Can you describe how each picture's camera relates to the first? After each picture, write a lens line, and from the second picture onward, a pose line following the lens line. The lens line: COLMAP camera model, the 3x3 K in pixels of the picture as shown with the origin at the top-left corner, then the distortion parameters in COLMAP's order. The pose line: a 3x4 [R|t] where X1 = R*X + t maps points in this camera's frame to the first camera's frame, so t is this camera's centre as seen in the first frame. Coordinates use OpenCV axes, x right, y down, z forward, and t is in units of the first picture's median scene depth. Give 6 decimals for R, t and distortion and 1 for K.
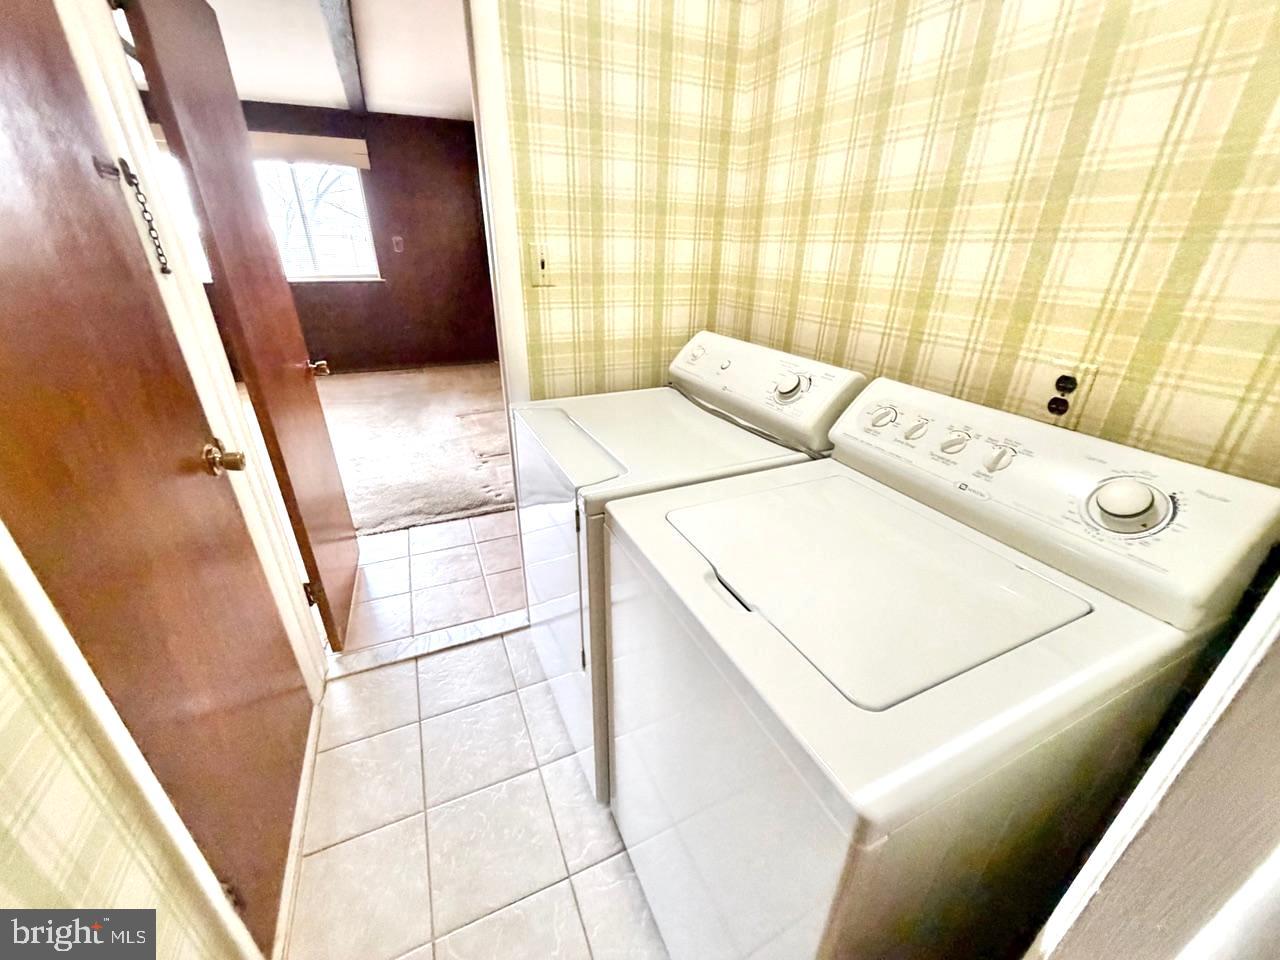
lens RADIAL K [[513.8, 0, 641.4], [0, 513.8, 483.4], [0, 0, 1]] dist [-0.000221, -0.000388]
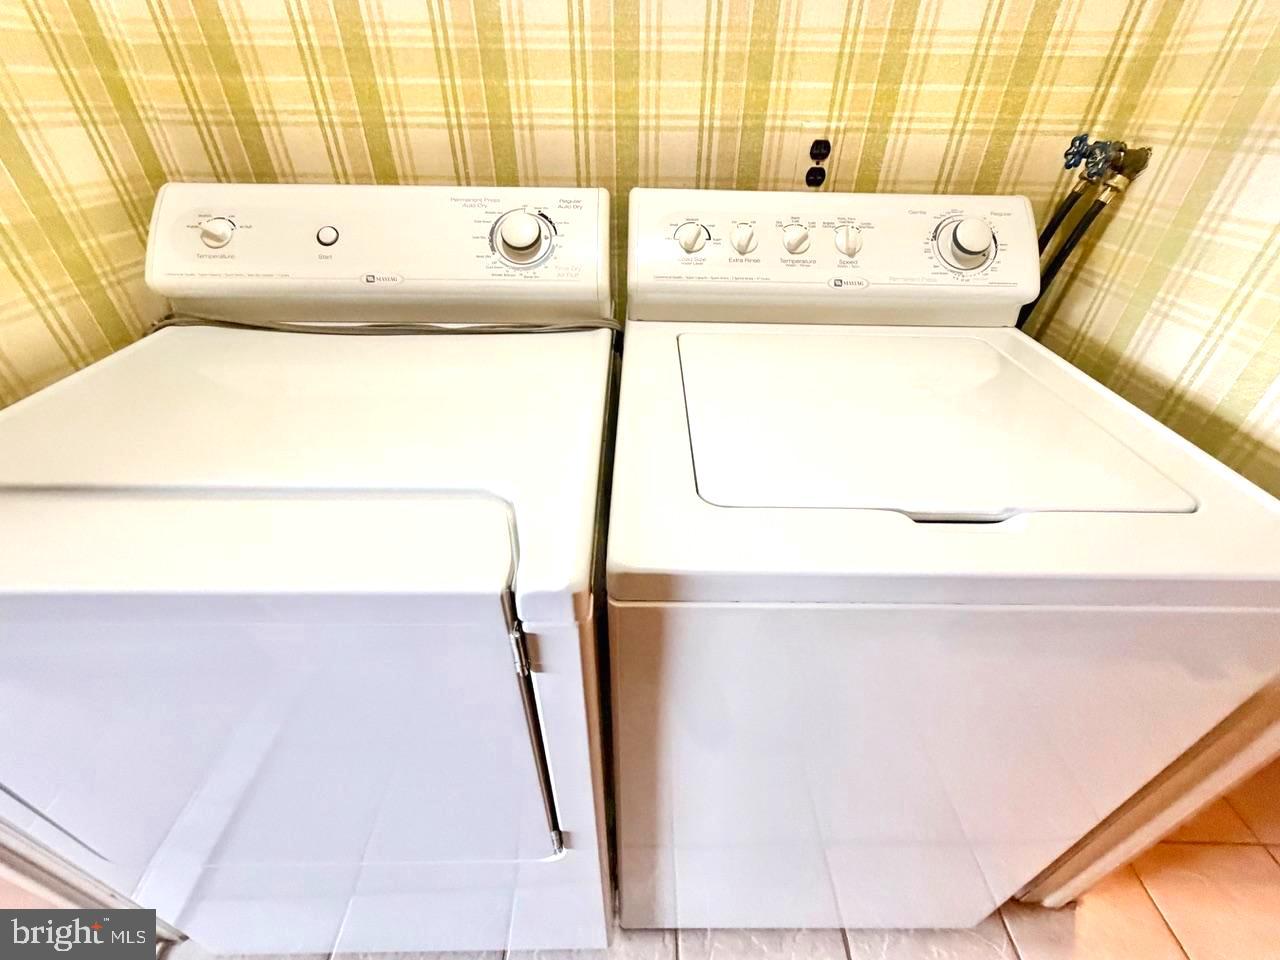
lens RADIAL K [[539.4, 0, 641.8], [0, 539.4, 484.2], [0, 0, 1]] dist [-0.001049, 0.000293]
pose [[0.412678, -0.543936, 0.730637, -0.343975], [0.377315, 0.832151, 0.406396, -0.187443], [-0.829054, 0.107969, 0.548646, 0.712087]]
